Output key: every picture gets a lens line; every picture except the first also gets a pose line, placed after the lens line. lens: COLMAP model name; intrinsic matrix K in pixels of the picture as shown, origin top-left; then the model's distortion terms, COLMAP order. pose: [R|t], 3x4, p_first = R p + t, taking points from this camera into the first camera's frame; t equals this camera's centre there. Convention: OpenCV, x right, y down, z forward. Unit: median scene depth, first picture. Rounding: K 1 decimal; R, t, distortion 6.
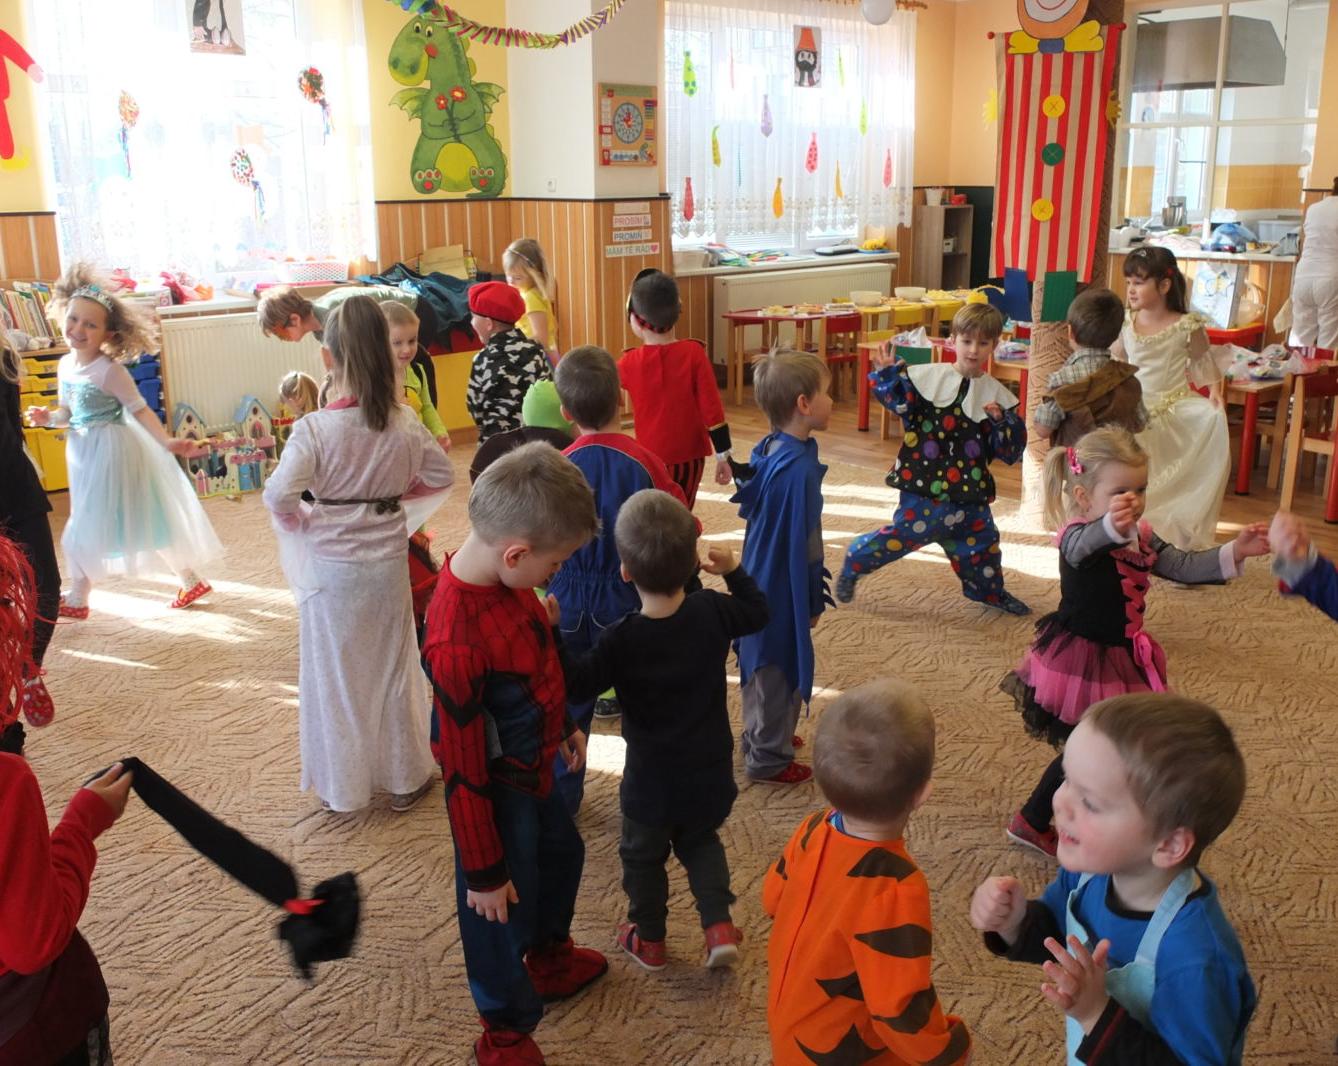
lens RADIAL K [[1317.0, 0, 669.3], [0, 1317.0, 536.6], [0, 0, 1]] dist [-0.030736, 0.000000]
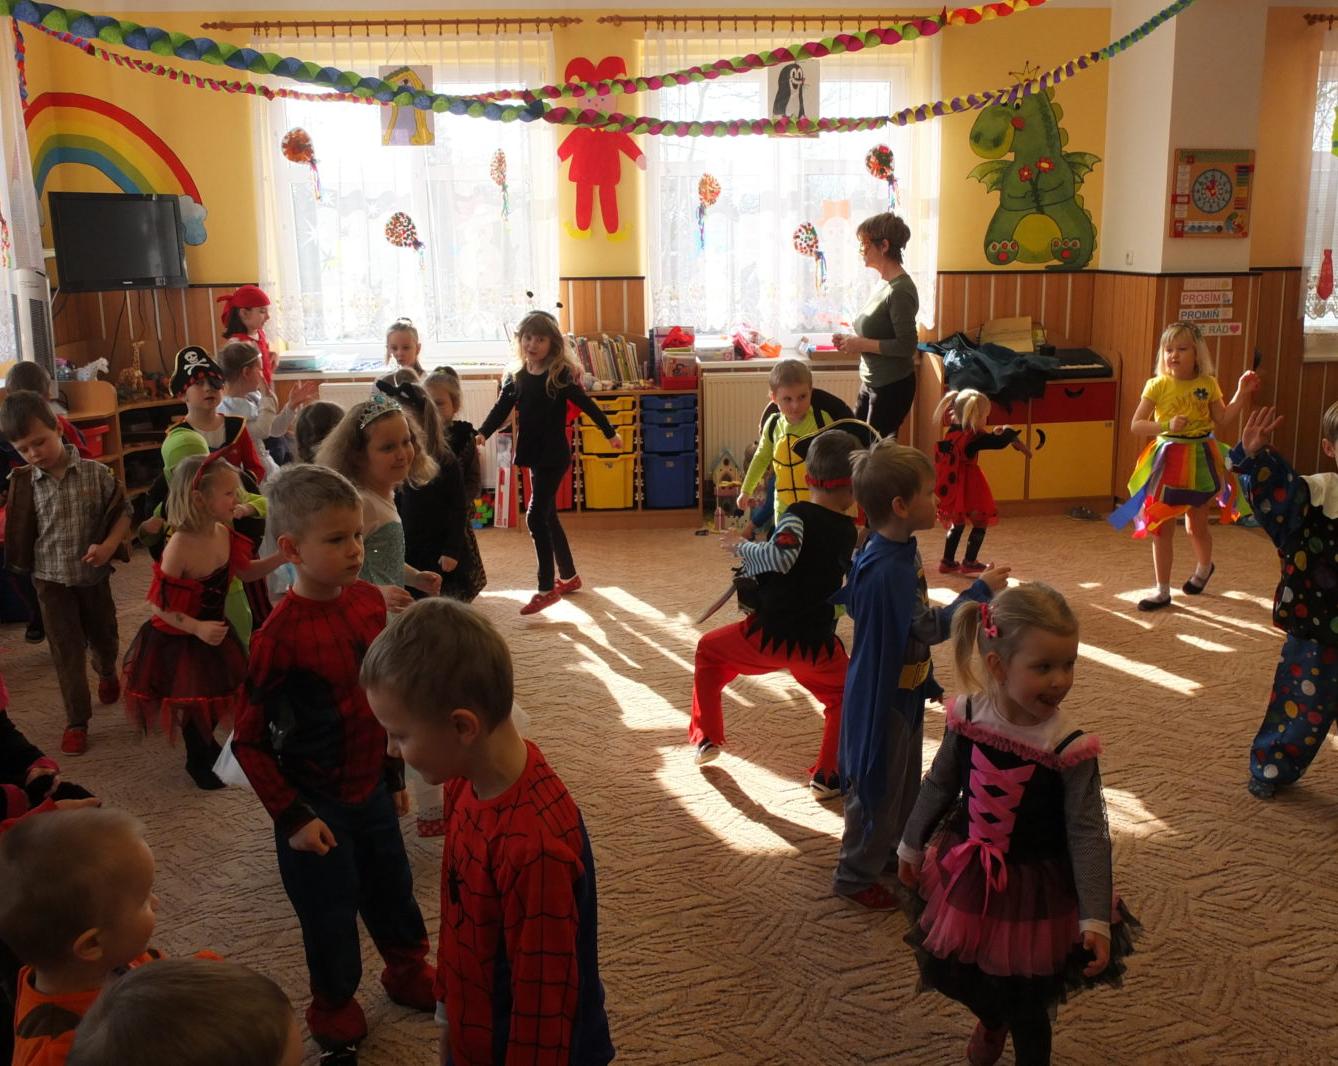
lens RADIAL K [[1317.0, 0, 666.8], [0, 1317.0, 530.3], [0, 0, 1]] dist [-0.030736, 0.000000]
pose [[0.773554, 0.134739, -0.619241, 0.266539], [-0.163353, 0.986511, 0.010592, -0.031796], [0.612315, 0.092961, 0.785130, 0.081671]]
